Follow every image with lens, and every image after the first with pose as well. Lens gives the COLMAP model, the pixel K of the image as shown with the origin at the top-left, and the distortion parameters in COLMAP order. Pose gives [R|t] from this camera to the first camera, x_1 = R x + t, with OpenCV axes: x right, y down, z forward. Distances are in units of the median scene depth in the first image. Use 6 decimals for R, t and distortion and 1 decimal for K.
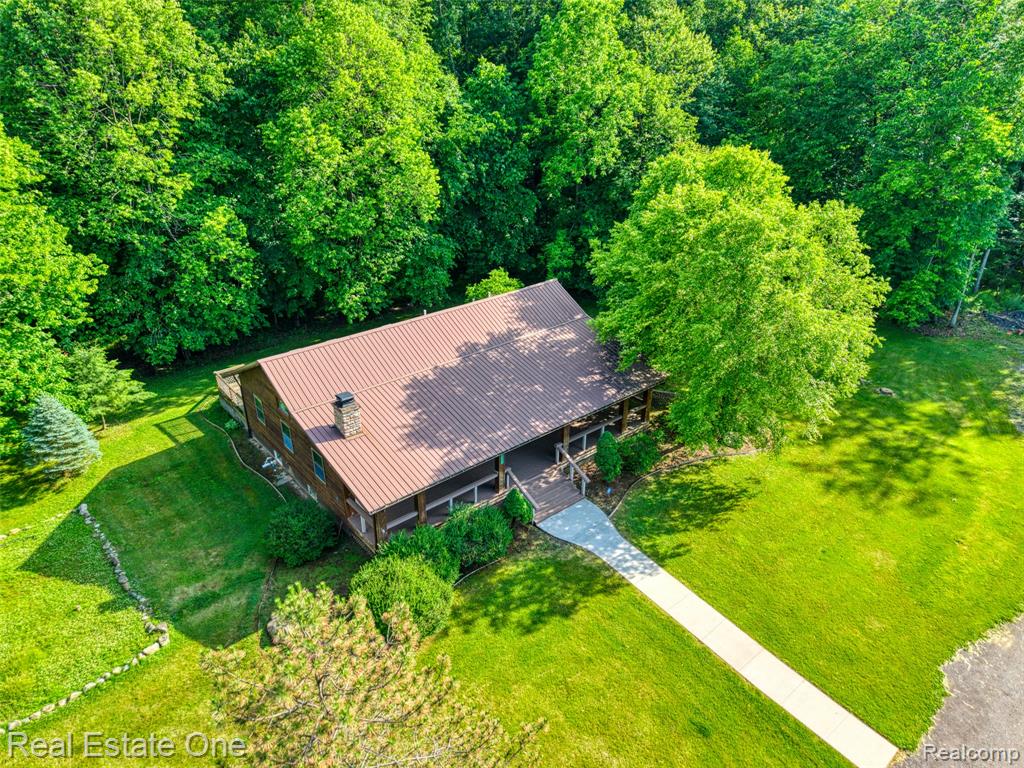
lens RADIAL K [[688.7, 0, 493.0], [0, 688.7, 384.5], [0, 0, 1]] dist [0.027331, 0.000490]
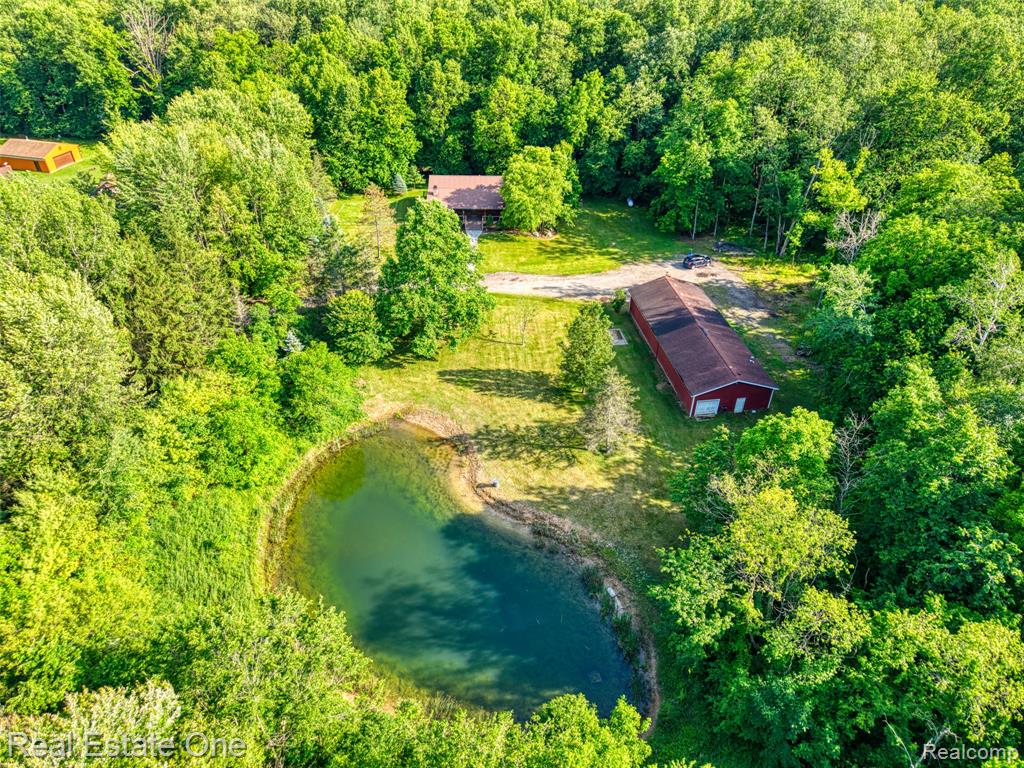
lens RADIAL K [[688.7, 0, 493.0], [0, 688.7, 384.5], [0, 0, 1]] dist [0.027331, 0.000490]
pose [[0.754195, 0.387022, -0.530476, 2.780442], [-0.300350, 0.921710, 0.245438, -0.008217], [0.583935, -0.025779, 0.811391, -2.332075]]
